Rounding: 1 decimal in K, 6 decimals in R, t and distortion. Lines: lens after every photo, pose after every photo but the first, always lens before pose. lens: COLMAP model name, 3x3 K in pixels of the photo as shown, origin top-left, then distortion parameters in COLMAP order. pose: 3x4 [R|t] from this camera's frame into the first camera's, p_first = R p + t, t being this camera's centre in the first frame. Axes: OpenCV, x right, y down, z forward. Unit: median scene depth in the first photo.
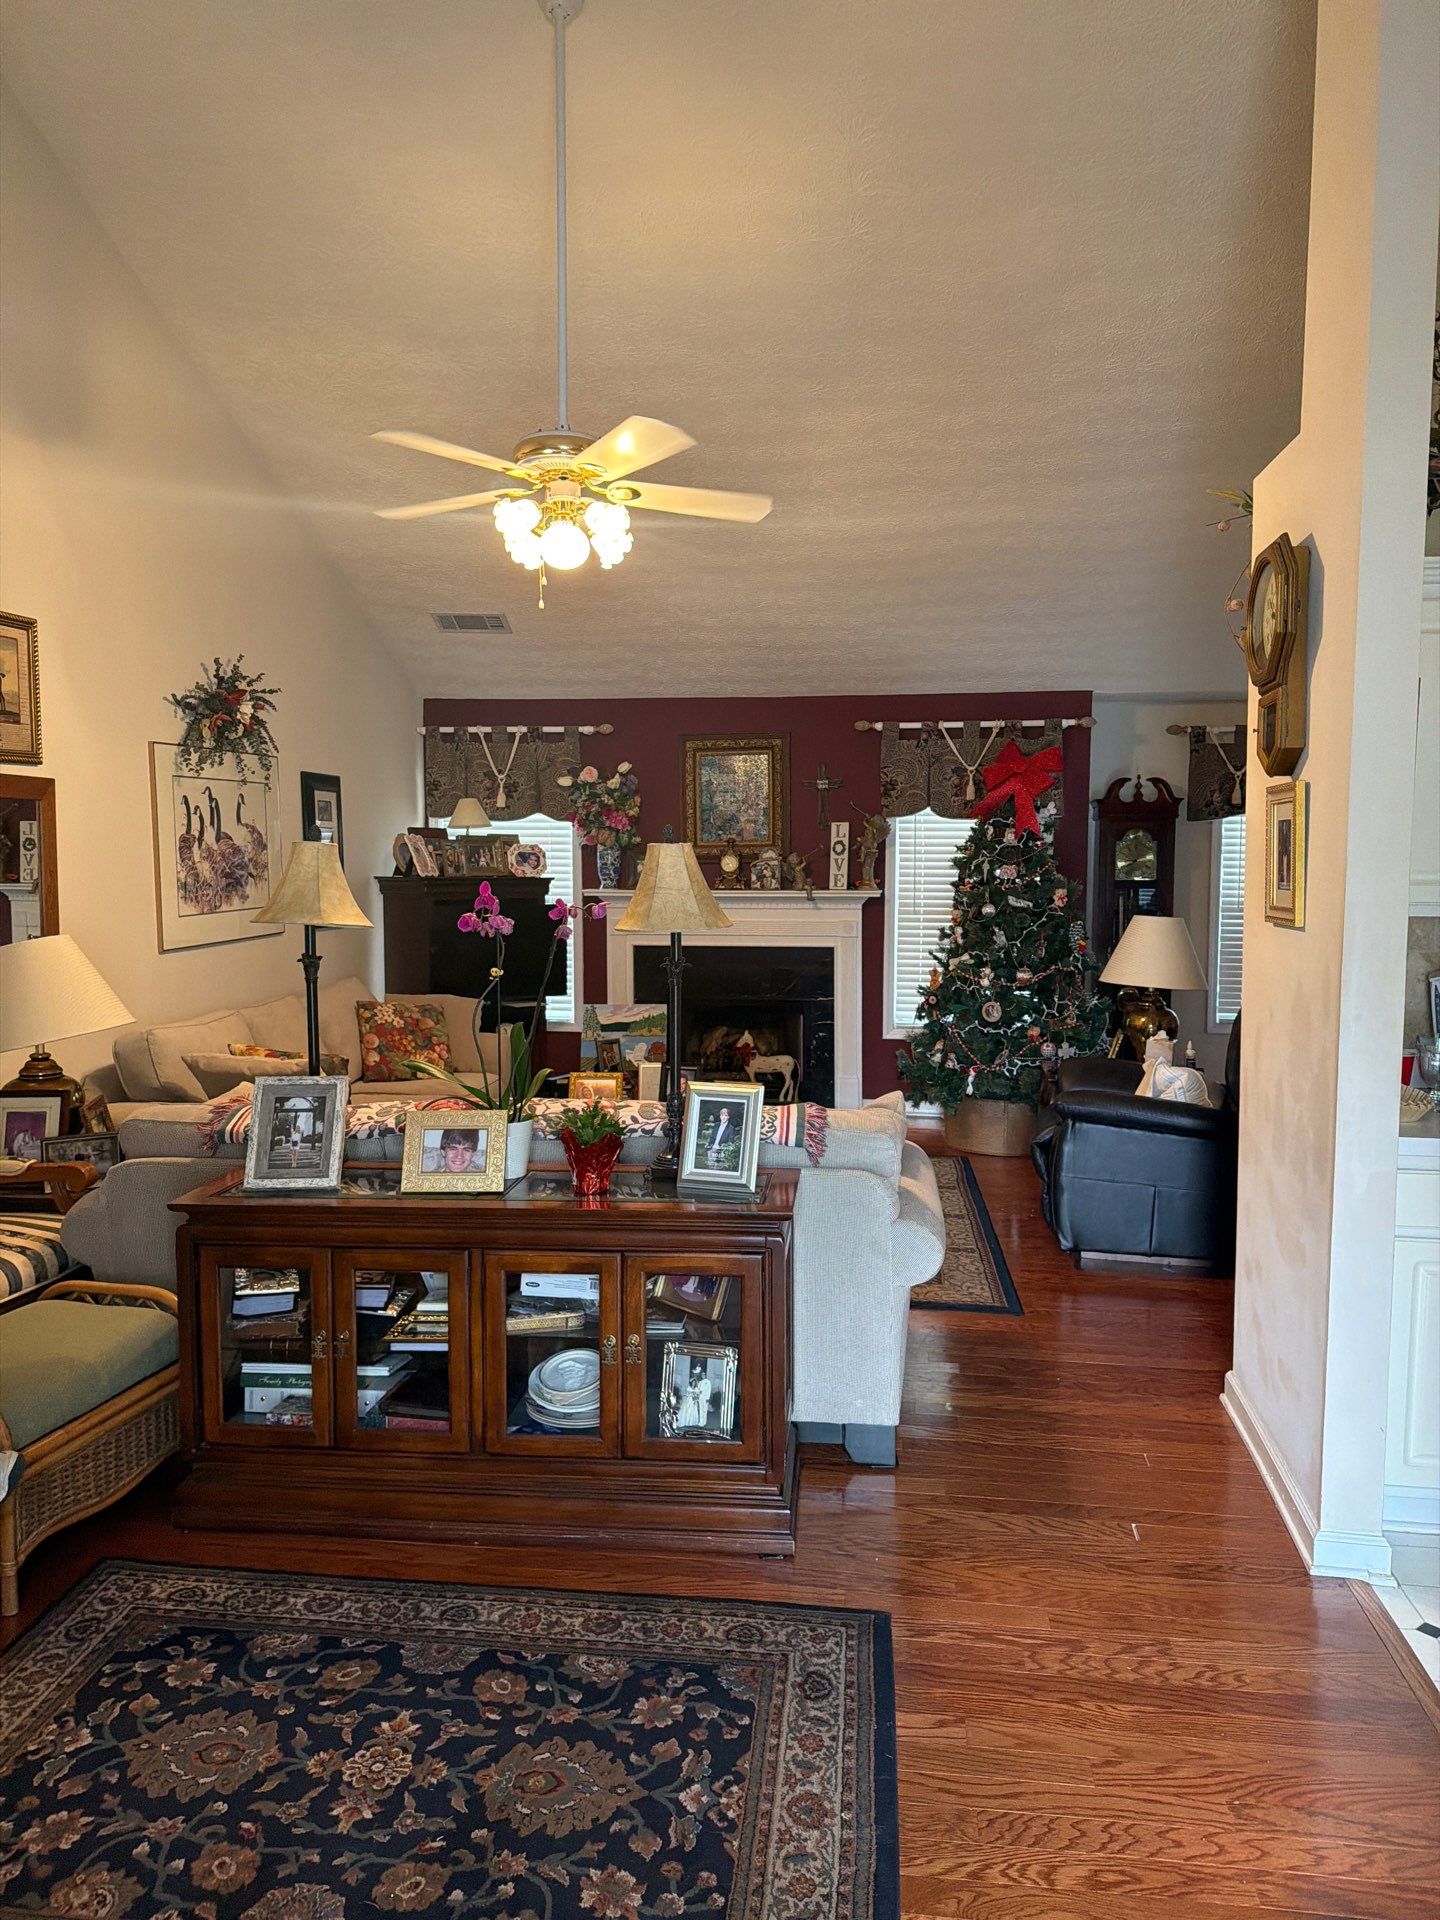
lens RADIAL K [[1348.4, 0, 723.9], [0, 1348.4, 973.8], [0, 0, 1]] dist [0.037496, -0.042976]
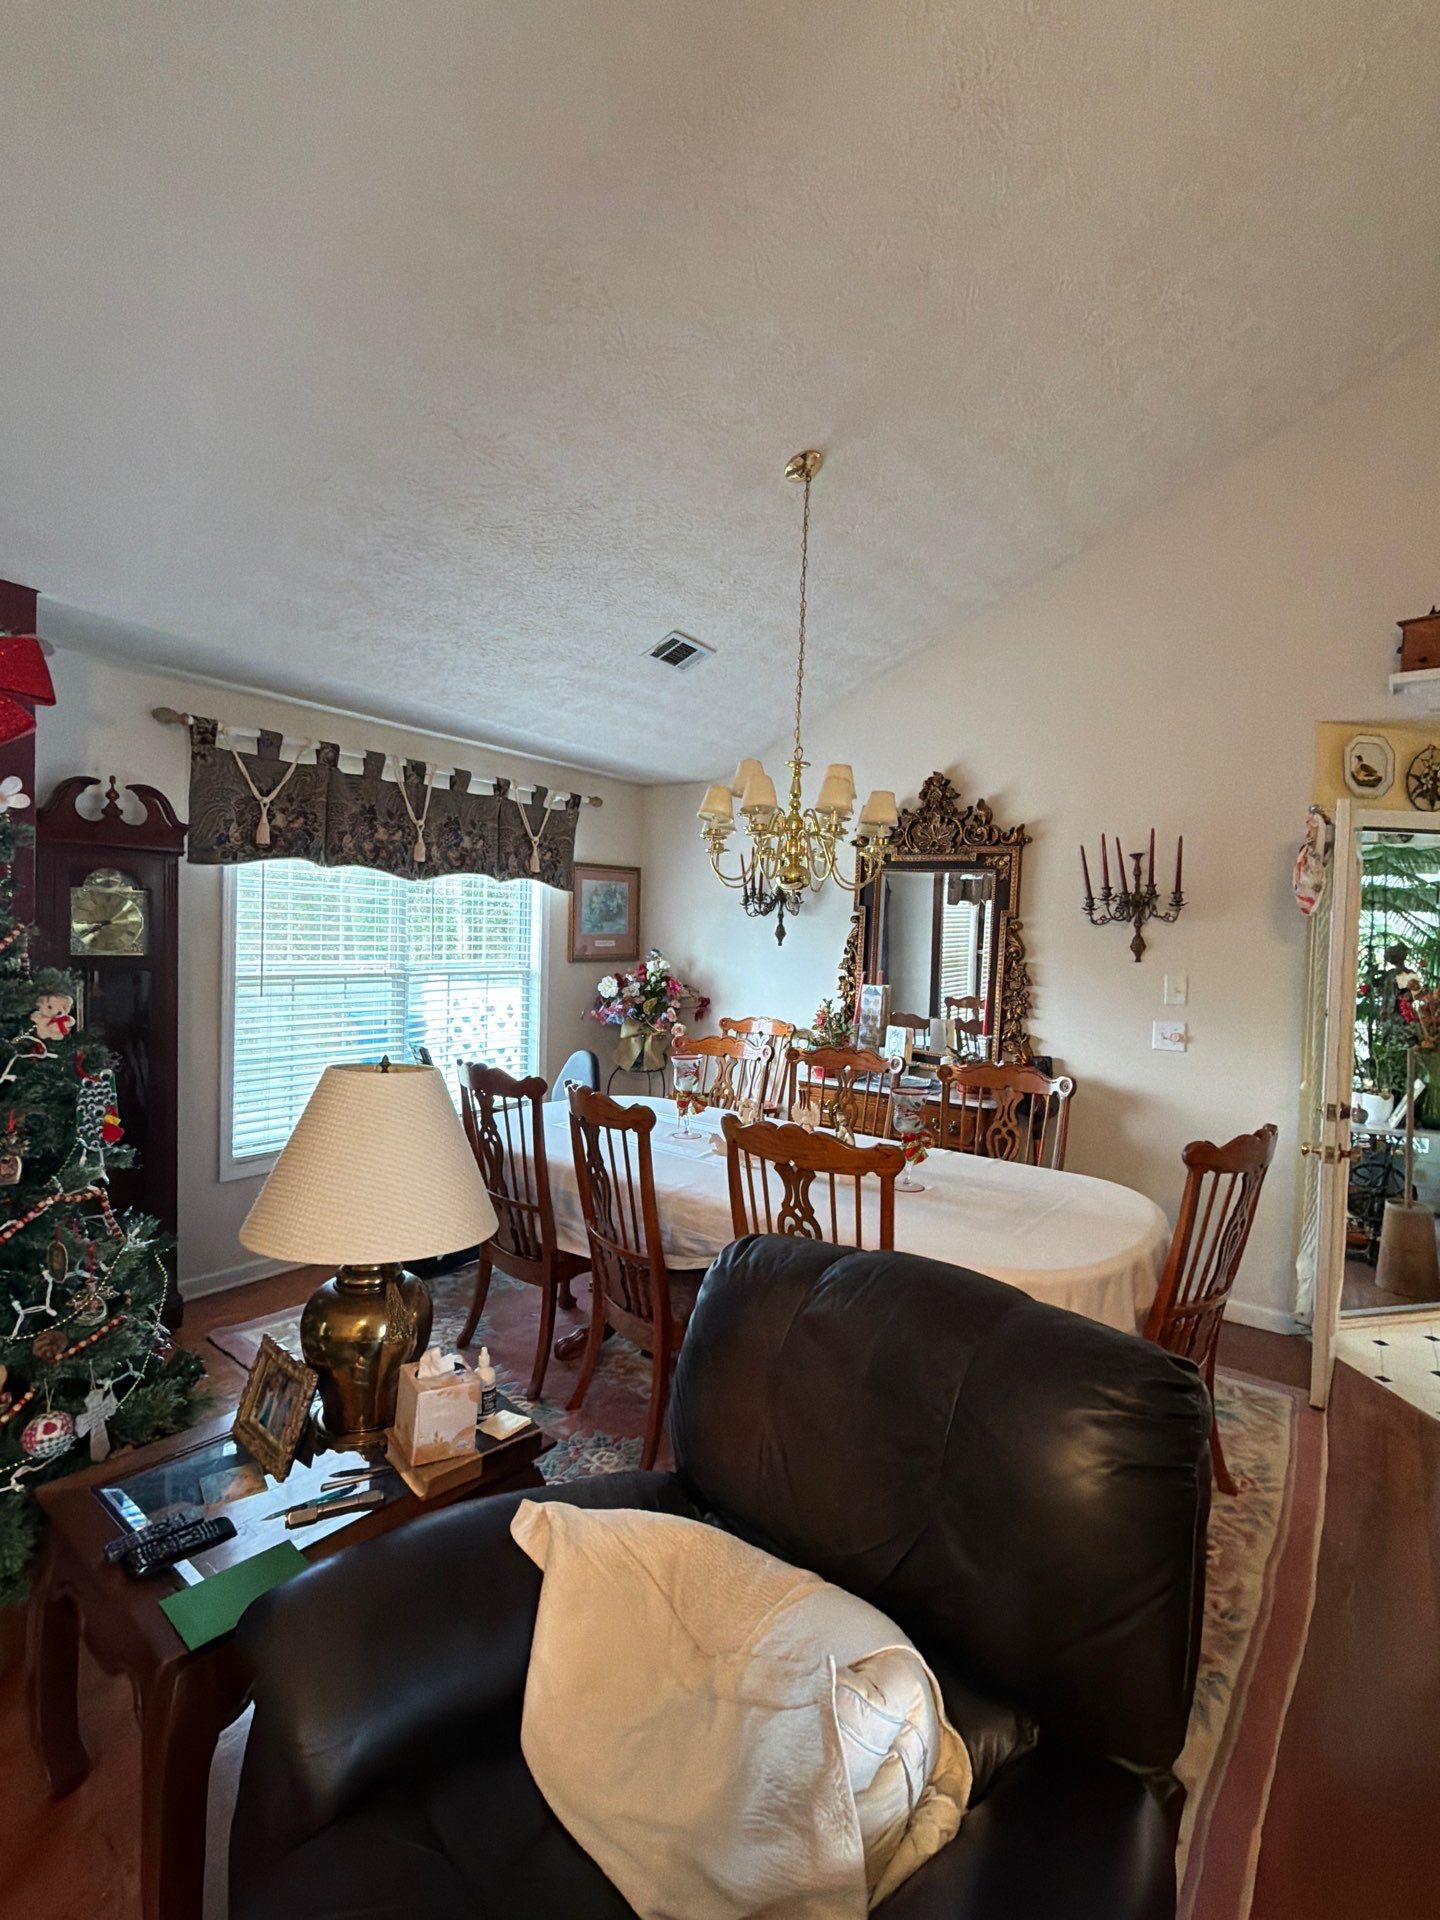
lens RADIAL K [[928.6, 0, 723.3], [0, 928.6, 949.9], [0, 0, 1]] dist [0.018065, -0.000092]
pose [[0.509012, 0.001114, 0.860759, 0.095046], [0.037023, 0.999045, -0.023186, -0.054827], [-0.859963, 0.043670, 0.508485, 0.597204]]
